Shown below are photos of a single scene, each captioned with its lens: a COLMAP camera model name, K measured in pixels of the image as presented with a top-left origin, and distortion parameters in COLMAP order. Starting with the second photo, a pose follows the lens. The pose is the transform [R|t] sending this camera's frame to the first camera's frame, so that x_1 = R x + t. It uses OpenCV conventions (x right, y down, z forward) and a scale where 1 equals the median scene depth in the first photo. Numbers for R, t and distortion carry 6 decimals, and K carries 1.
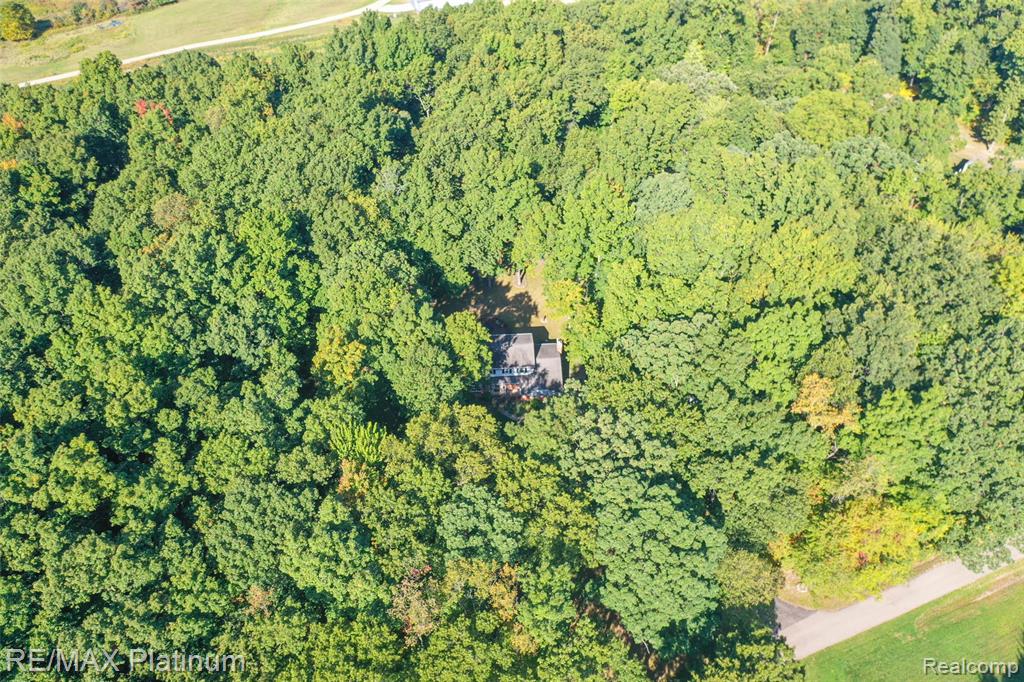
lens RADIAL K [[817.5, 0, 512.9], [0, 817.5, 339.8], [0, 0, 1]] dist [0.002163, 0.004677]
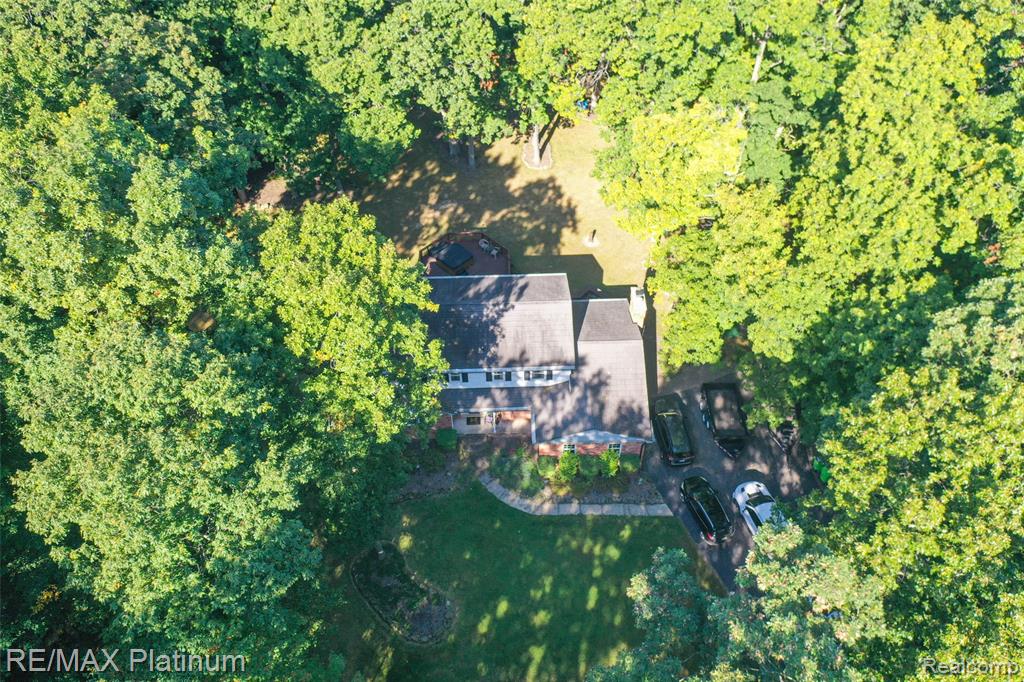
lens RADIAL K [[817.5, 0, 508.8], [0, 817.5, 341.0], [0, 0, 1]] dist [0.002163, 0.004677]
pose [[0.999549, 0.016913, -0.024805, 0.006453], [-0.014485, 0.995371, 0.095009, -0.012647], [0.026297, -0.094607, 0.995167, 0.626556]]
